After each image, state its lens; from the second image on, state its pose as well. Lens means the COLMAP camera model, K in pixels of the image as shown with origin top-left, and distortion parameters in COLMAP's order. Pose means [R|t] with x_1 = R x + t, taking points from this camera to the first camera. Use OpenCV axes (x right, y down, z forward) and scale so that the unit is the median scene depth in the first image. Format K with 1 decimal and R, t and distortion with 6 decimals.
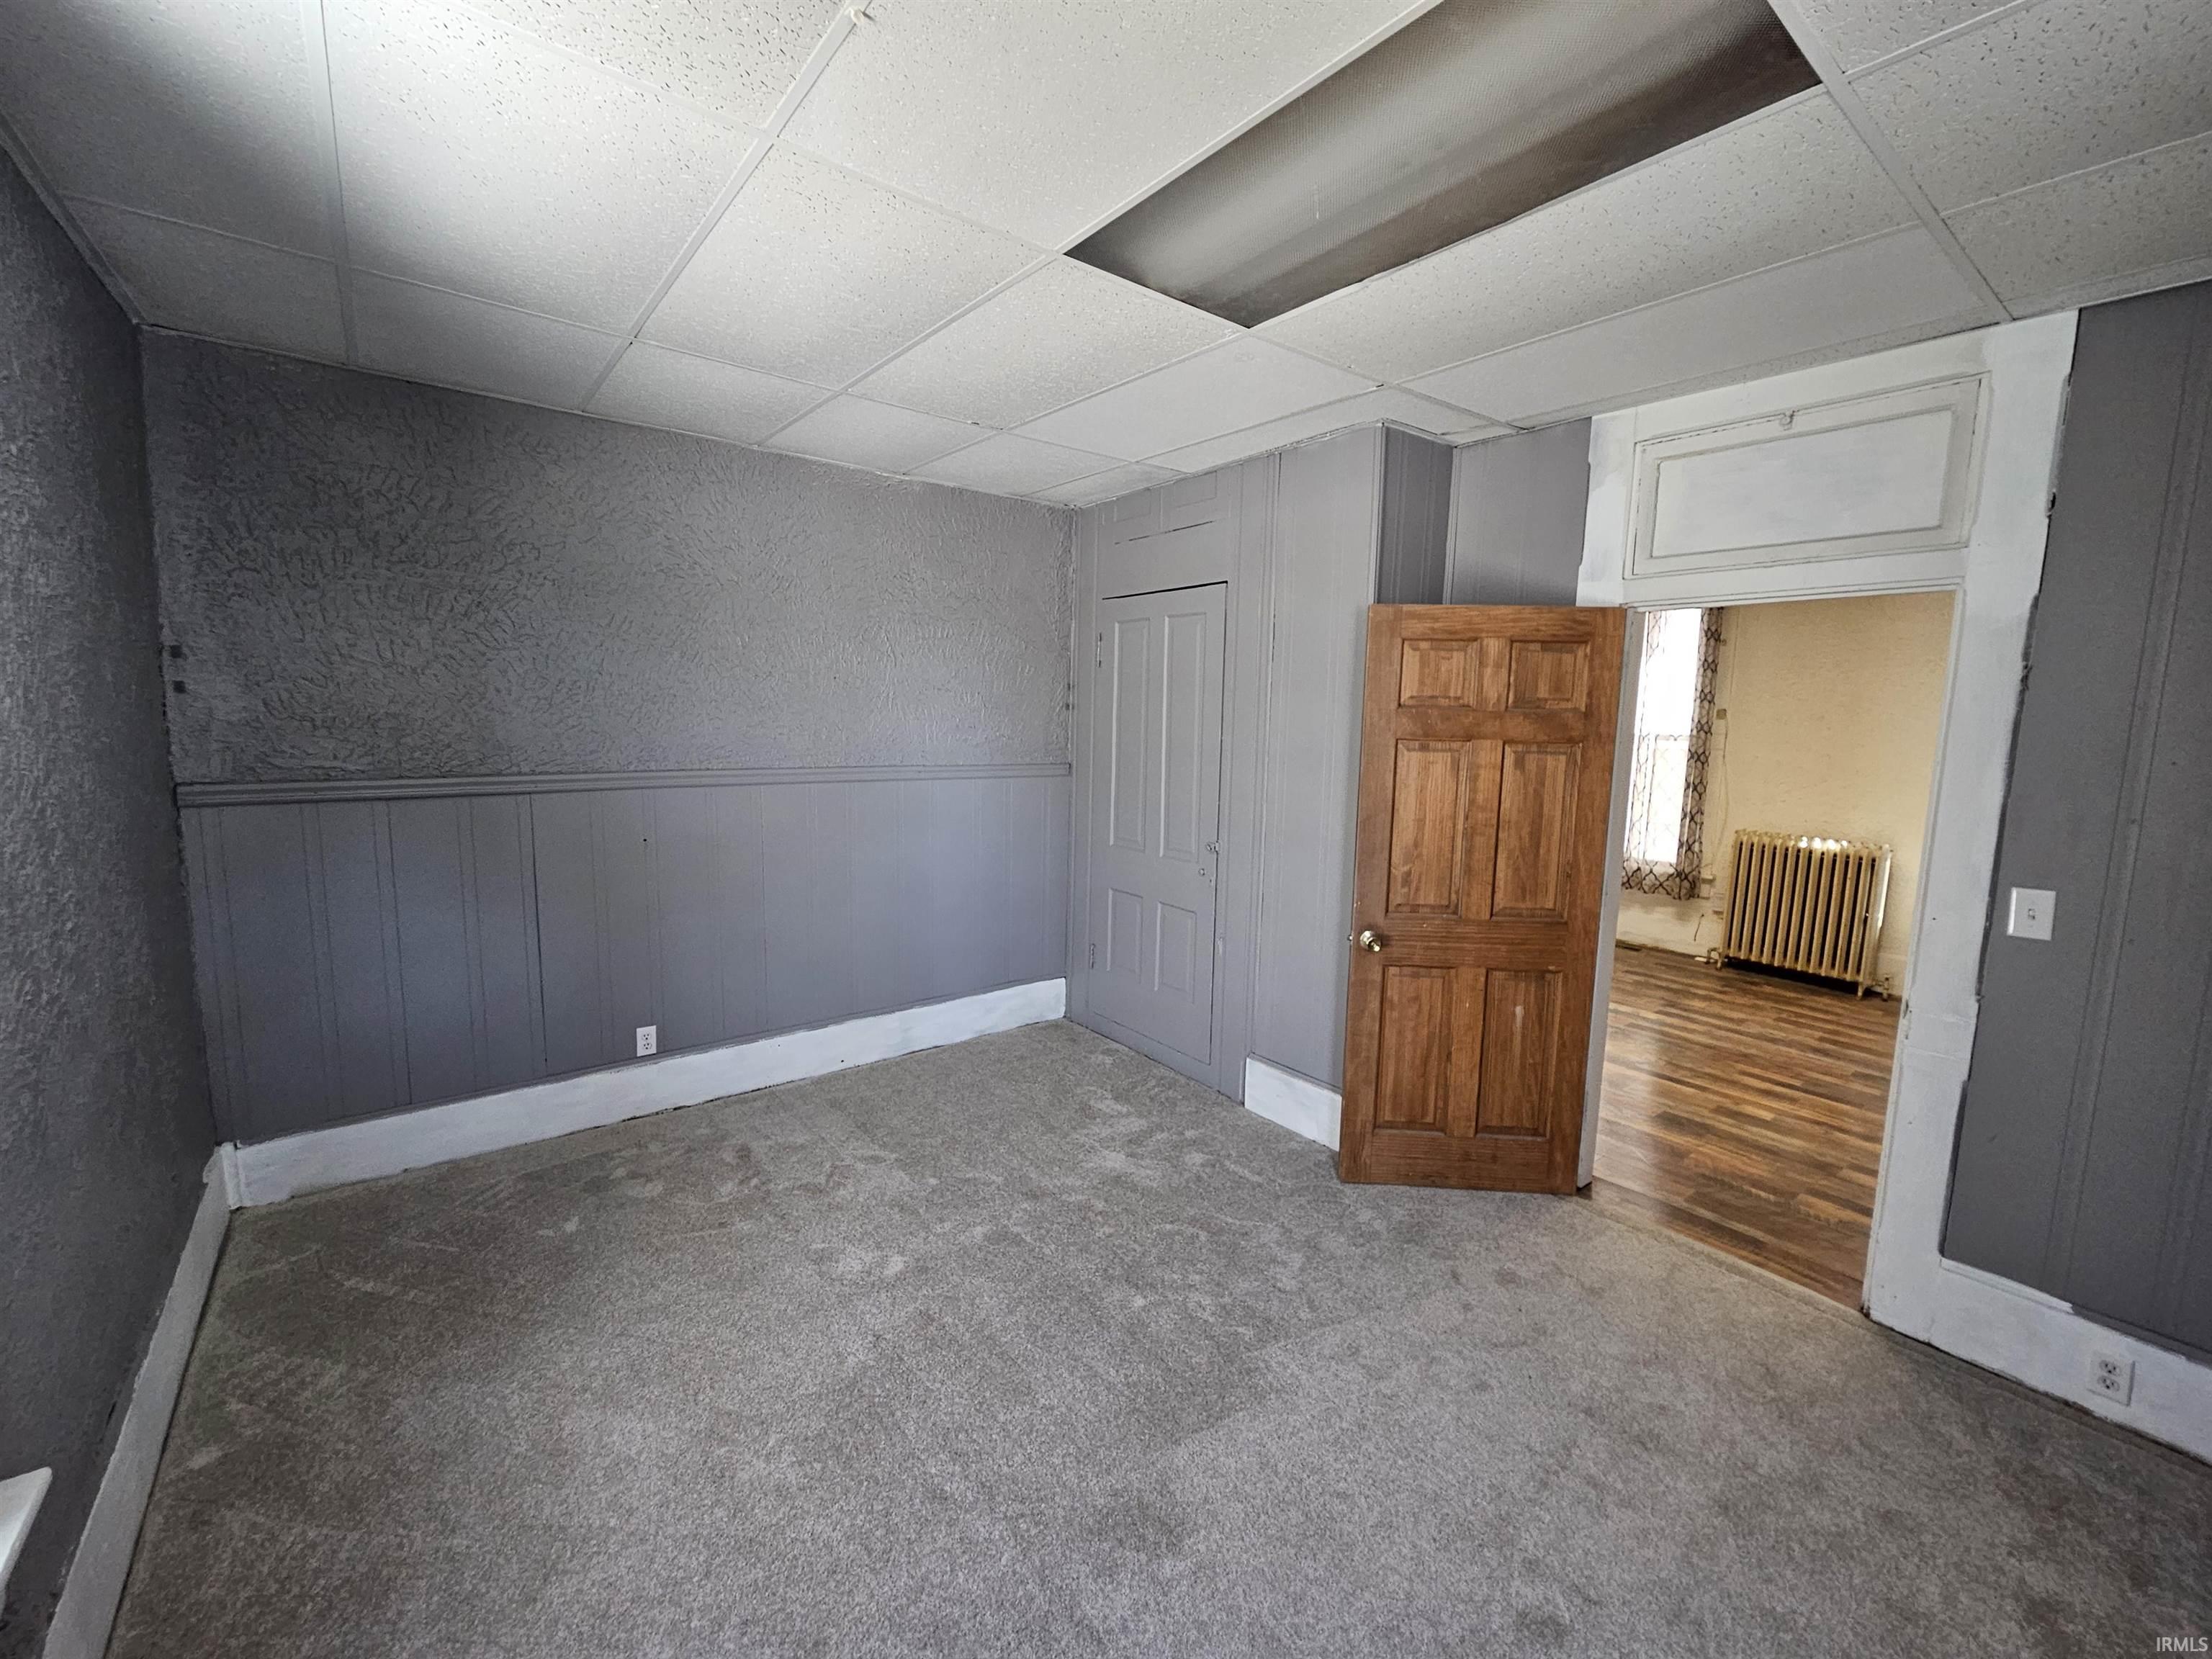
lens RADIAL K [[910.5, 0, 1109.8], [0, 910.5, 818.1], [0, 0, 1]] dist [0.000471, -0.000354]
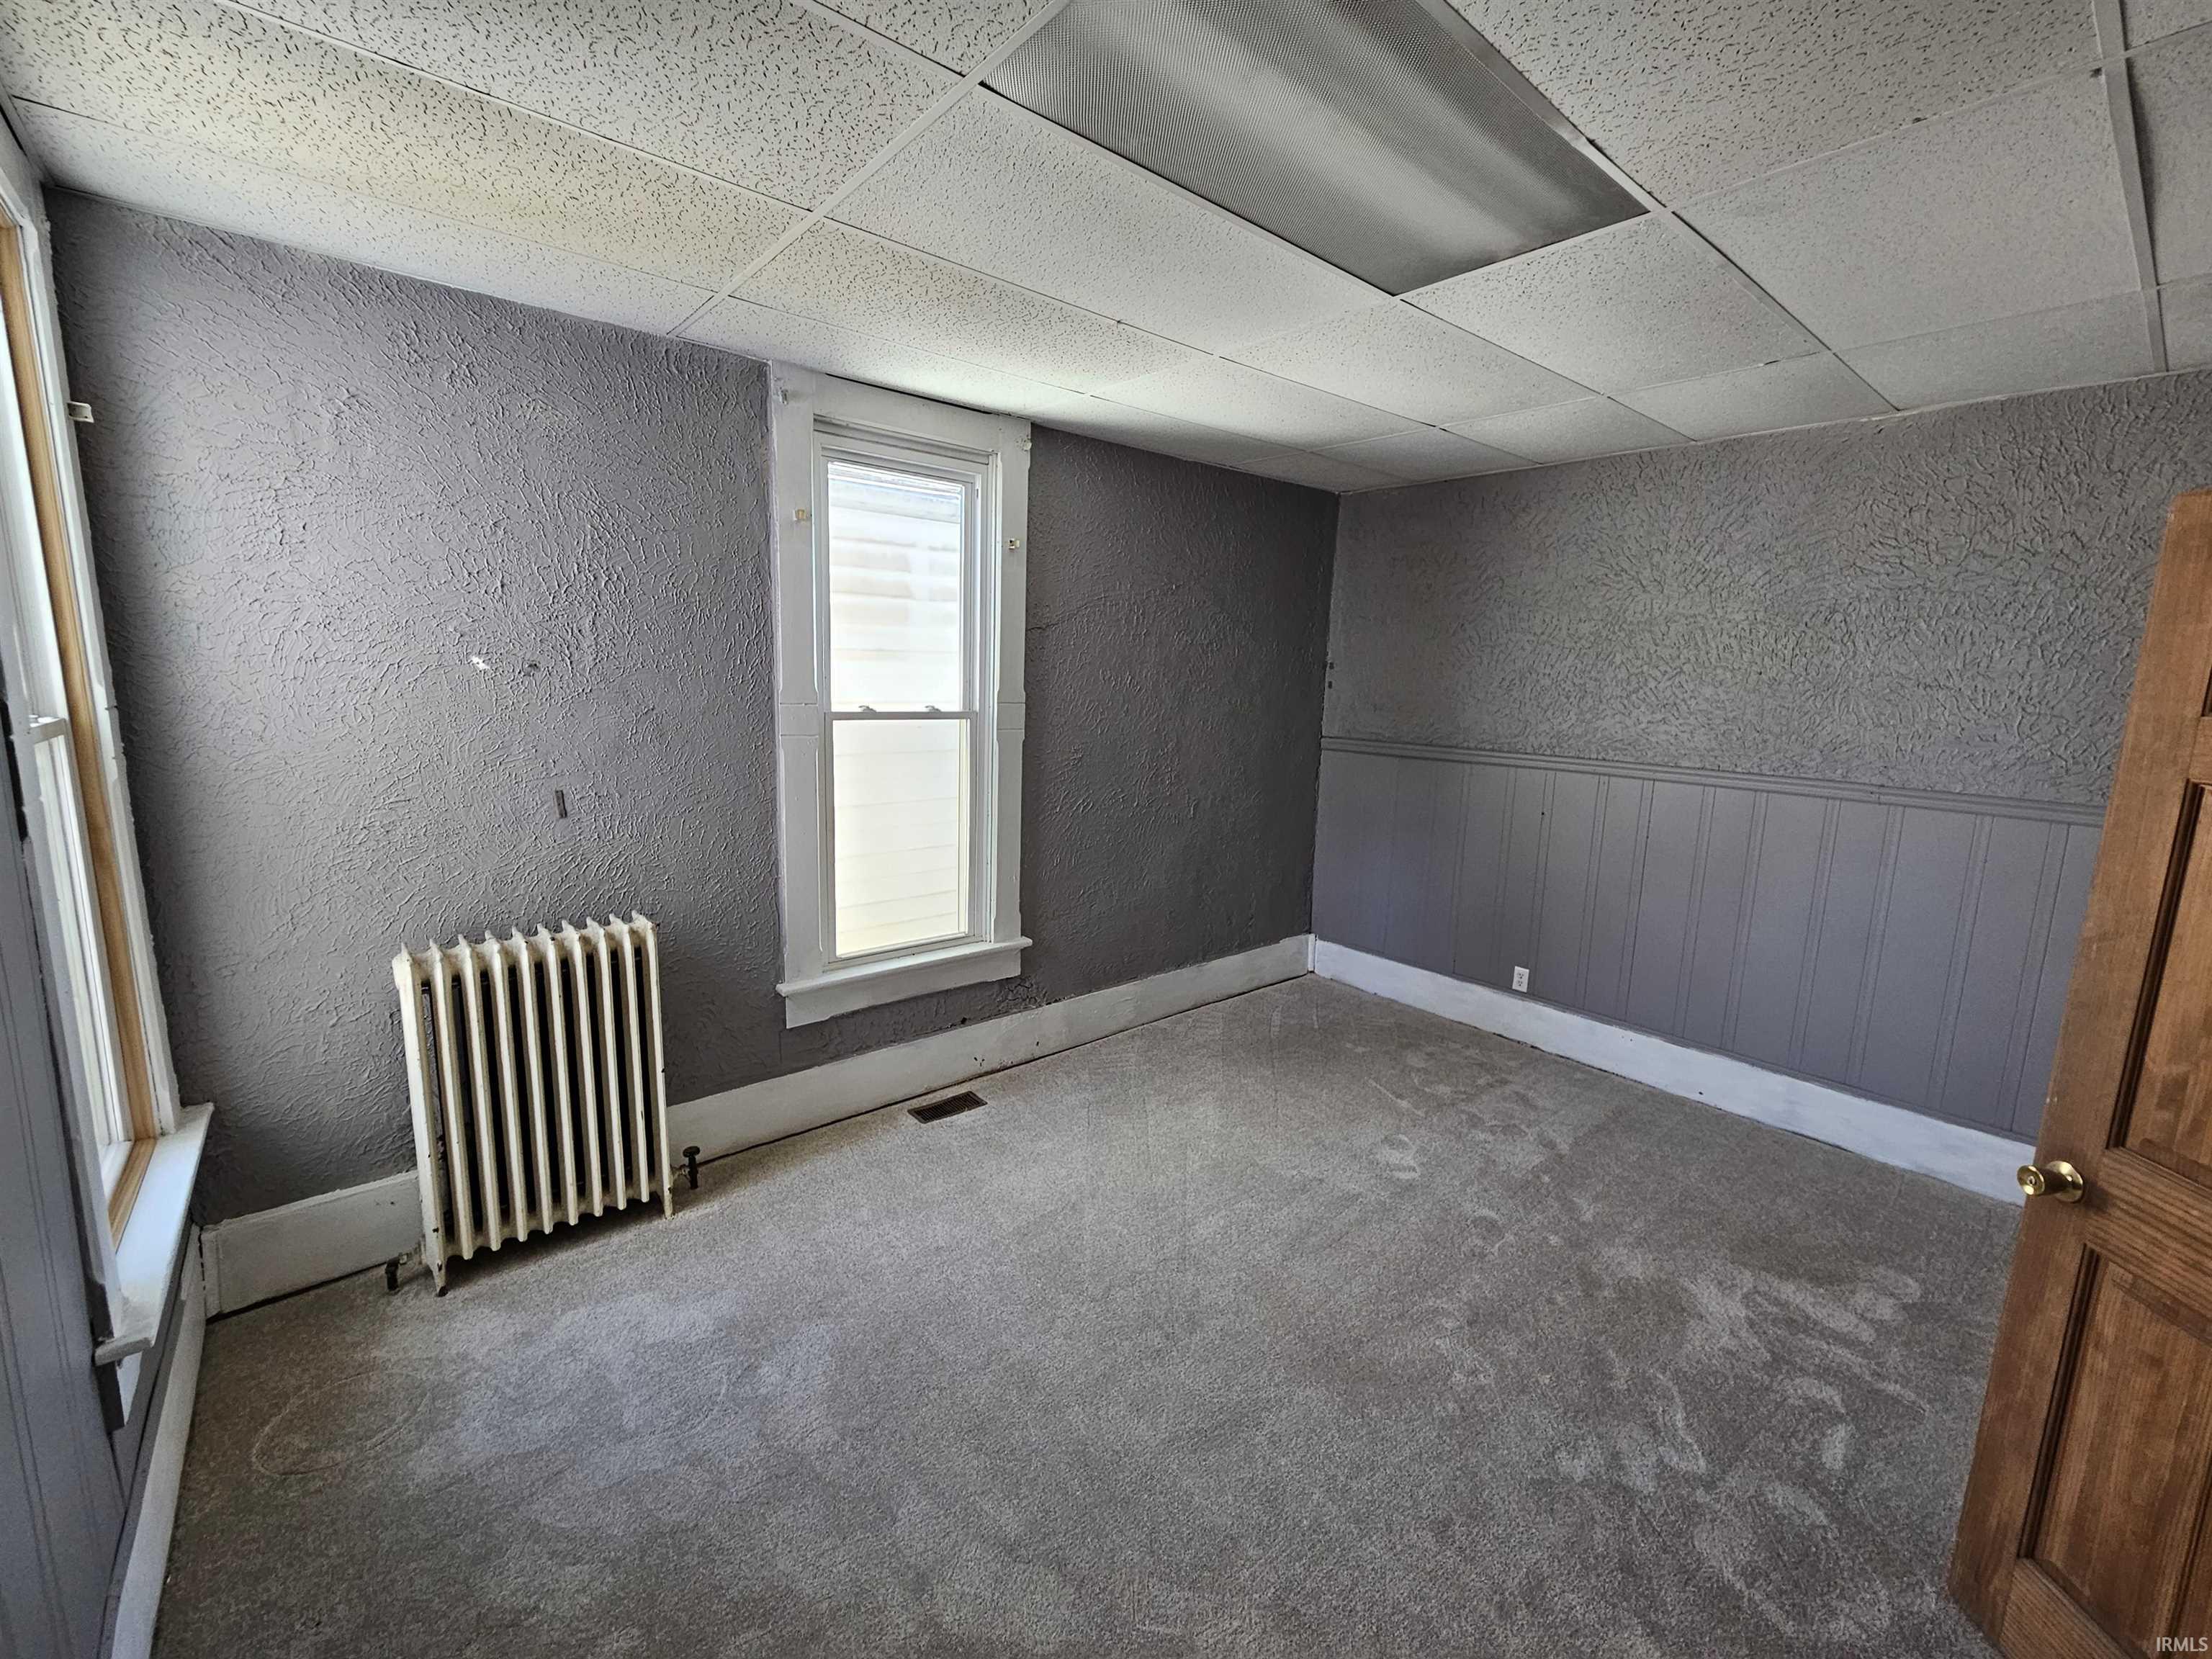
lens RADIAL K [[910.5, 0, 1109.8], [0, 910.5, 818.1], [0, 0, 1]] dist [0.000471, -0.000354]
pose [[0.032205, 0.138036, -0.989903, 0.679667], [-0.147242, 0.980266, 0.131902, -0.045191], [0.988576, 0.141507, 0.051894, 0.401287]]
